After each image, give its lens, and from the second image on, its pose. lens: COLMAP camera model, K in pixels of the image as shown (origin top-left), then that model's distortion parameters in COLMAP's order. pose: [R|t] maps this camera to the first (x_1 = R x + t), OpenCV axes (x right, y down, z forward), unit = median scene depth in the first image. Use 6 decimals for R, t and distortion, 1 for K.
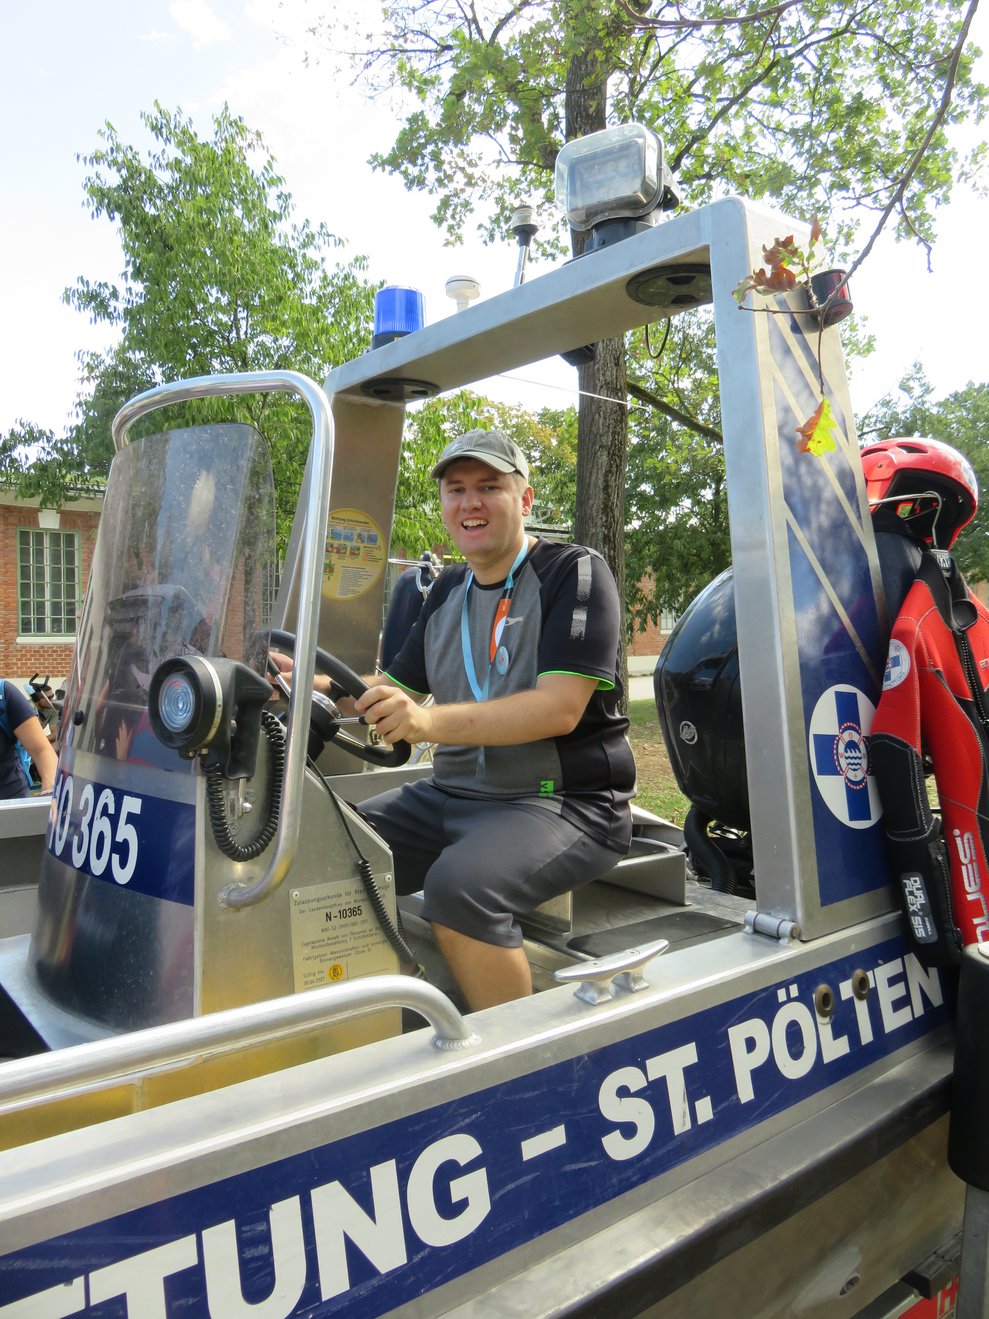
lens RADIAL K [[970.4, 0, 487.5], [0, 970.4, 656.6], [0, 0, 1]] dist [-0.029976, 0.007828]
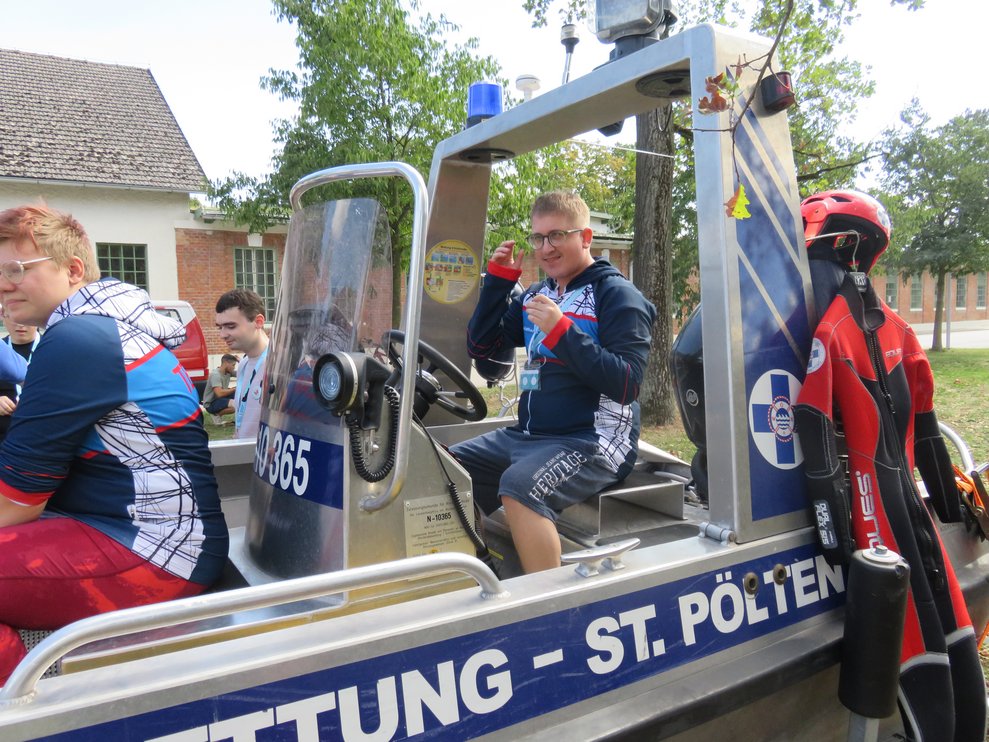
lens RADIAL K [[750.1, 0, 483.3], [0, 750.1, 371.4], [0, 0, 1]] dist [-0.014198, -0.009557]
pose [[0.990698, 0.002104, -0.136064, 0.085771], [0.005417, 0.998478, 0.054880, -0.032059], [0.135972, -0.055106, 0.989179, -0.161690]]
